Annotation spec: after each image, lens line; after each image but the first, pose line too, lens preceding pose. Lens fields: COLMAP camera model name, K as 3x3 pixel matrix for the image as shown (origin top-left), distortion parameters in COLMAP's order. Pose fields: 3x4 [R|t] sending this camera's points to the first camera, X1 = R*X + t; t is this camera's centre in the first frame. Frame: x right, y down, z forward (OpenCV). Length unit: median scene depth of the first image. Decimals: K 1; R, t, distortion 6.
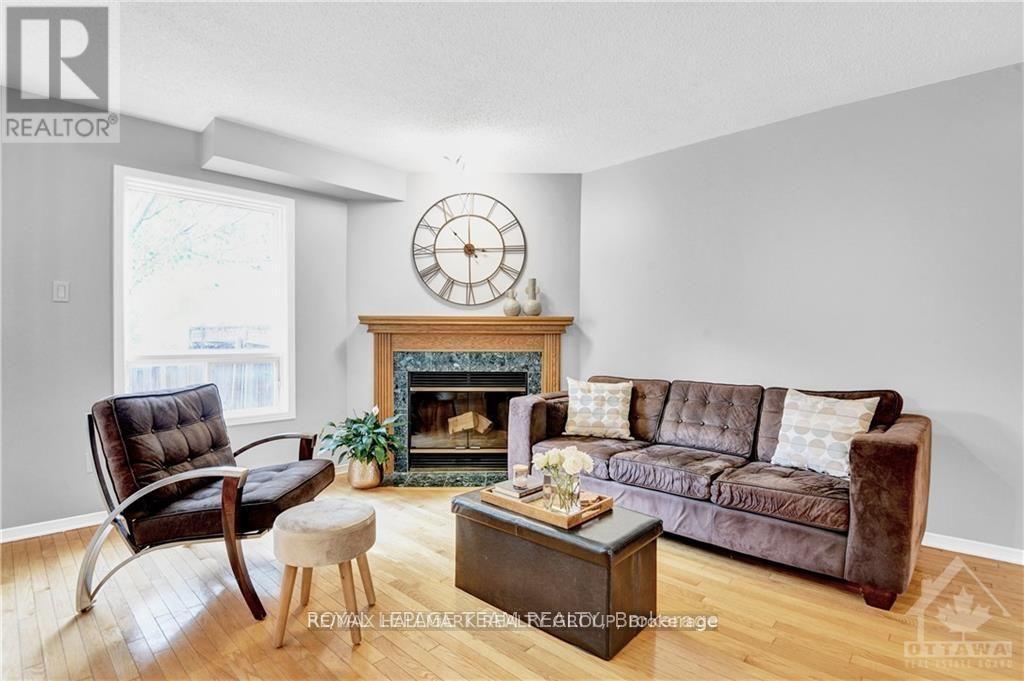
lens RADIAL K [[499.8, 0, 513.3], [0, 499.8, 350.6], [0, 0, 1]] dist [-0.039071, 0.000029]
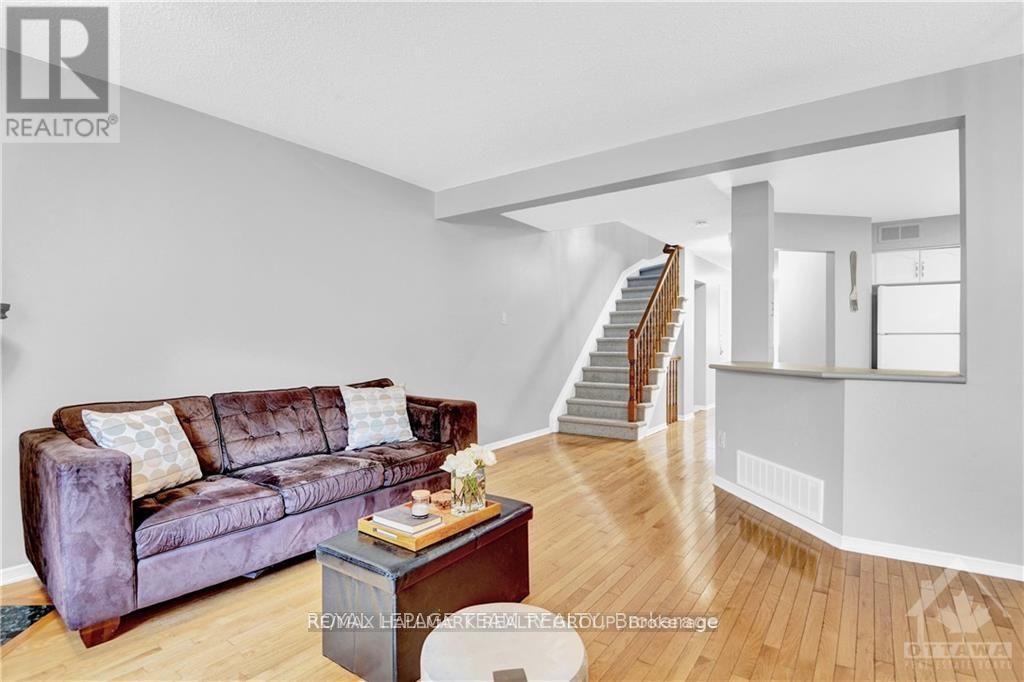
lens RADIAL K [[499.8, 0, 506.4], [0, 499.8, 341.1], [0, 0, 1]] dist [-0.039071, 0.000029]
pose [[-0.122360, -0.004991, 0.992473, -0.676007], [0.025649, 0.999637, 0.008189, -0.028479], [-0.992154, 0.026458, -0.122188, 0.744669]]
